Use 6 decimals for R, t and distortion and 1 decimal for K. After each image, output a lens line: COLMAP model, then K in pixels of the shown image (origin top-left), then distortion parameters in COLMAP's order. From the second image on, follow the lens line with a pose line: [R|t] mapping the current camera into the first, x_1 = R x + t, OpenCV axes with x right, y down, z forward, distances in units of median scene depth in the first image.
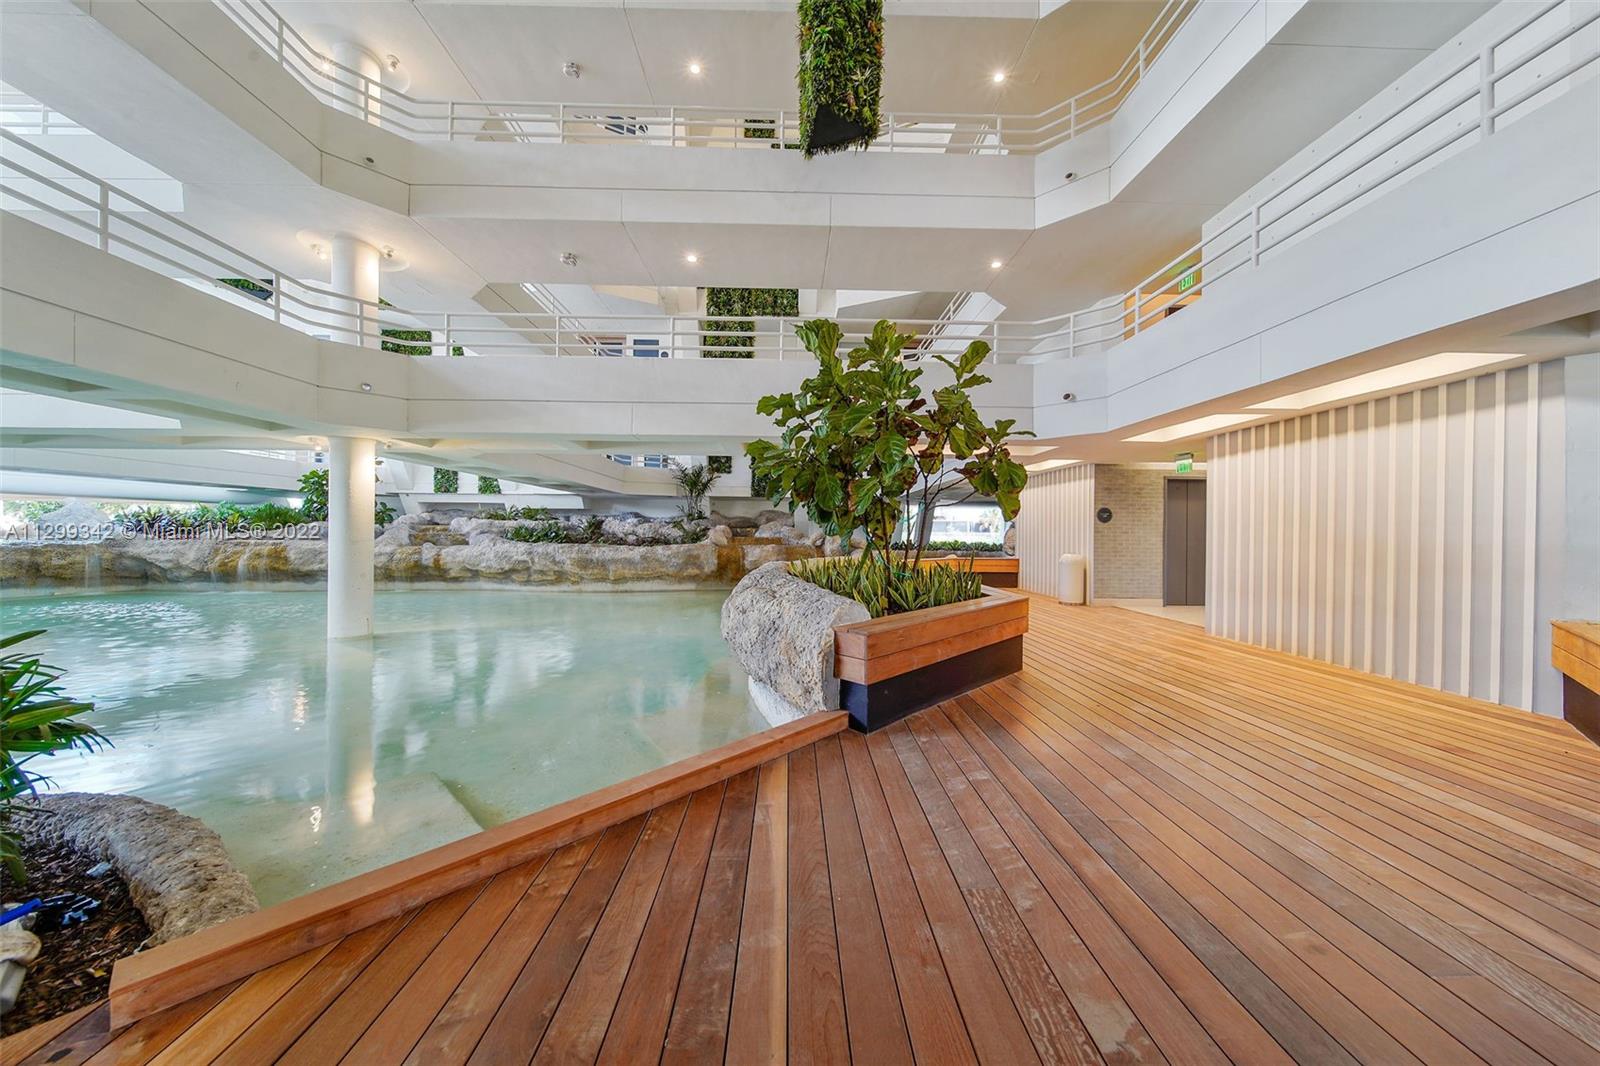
lens RADIAL K [[562.6, 0, 800.0], [0, 562.6, 533.0], [0, 0, 1]] dist [0.000189, -0.000027]
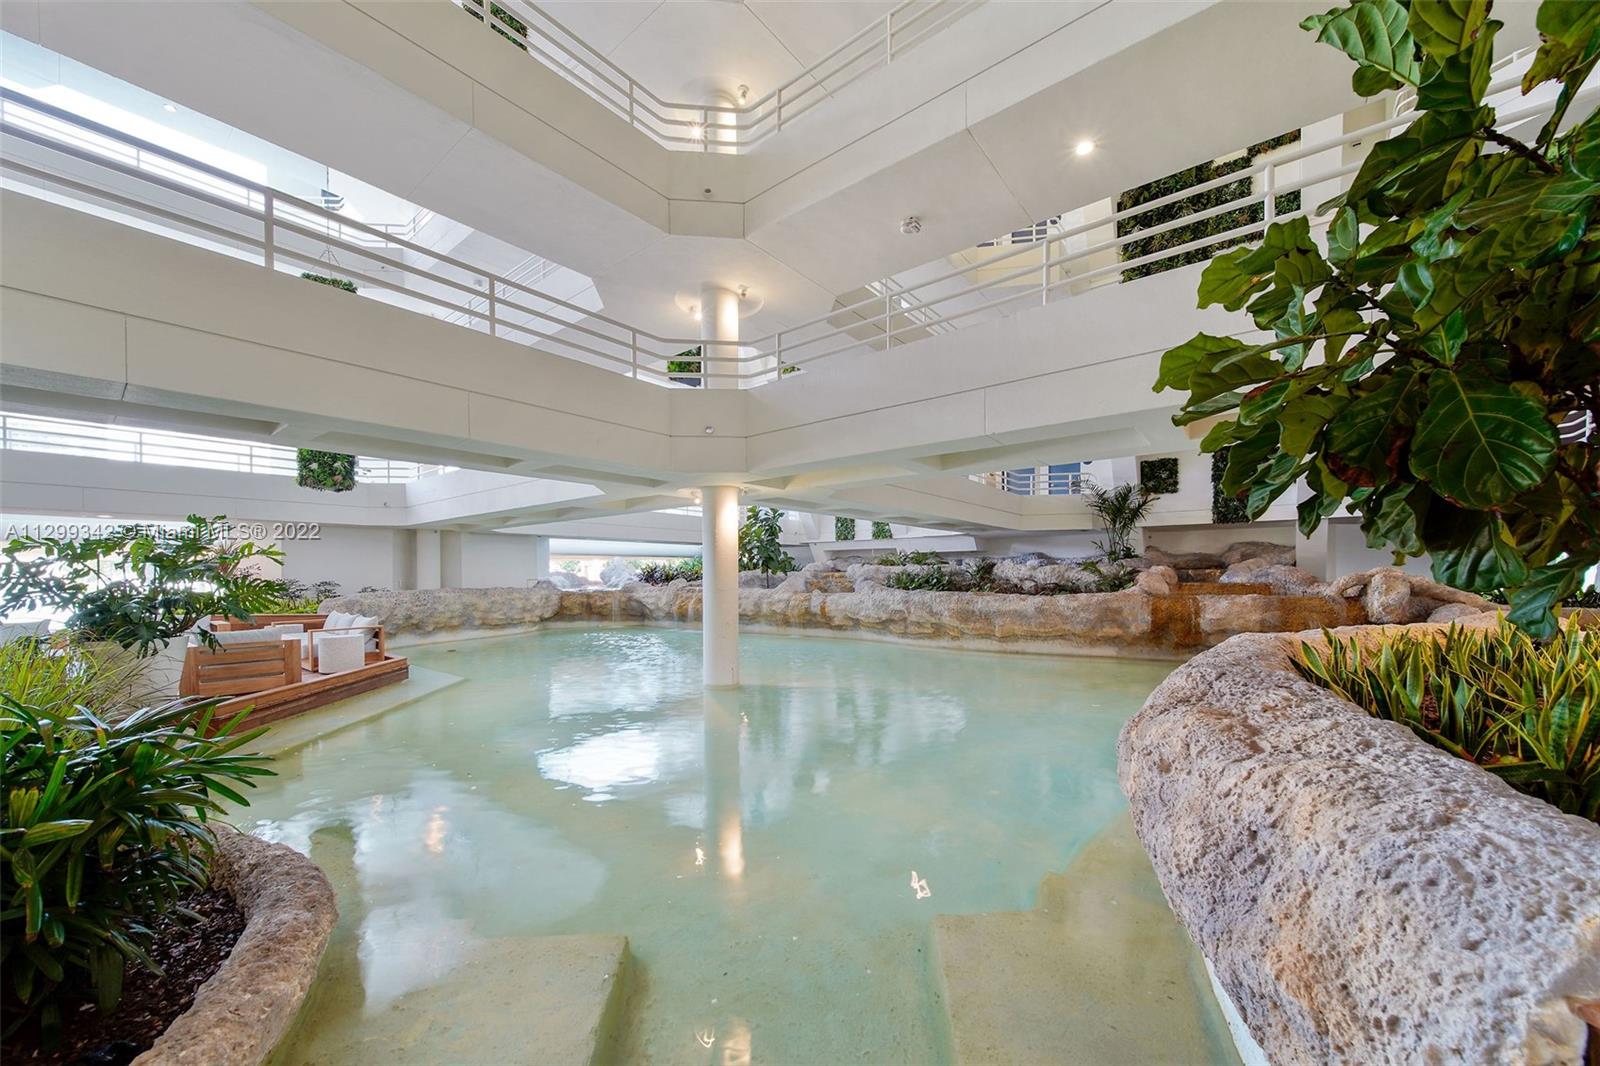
lens RADIAL K [[601.1, 0, 776.7], [0, 601.1, 578.2], [0, 0, 1]] dist [0.000511, -0.000085]
pose [[0.752019, -0.009488, -0.659073, -0.005788], [0.010228, 0.999944, -0.002725, -0.001560], [0.659062, -0.004691, 0.752074, 0.144246]]
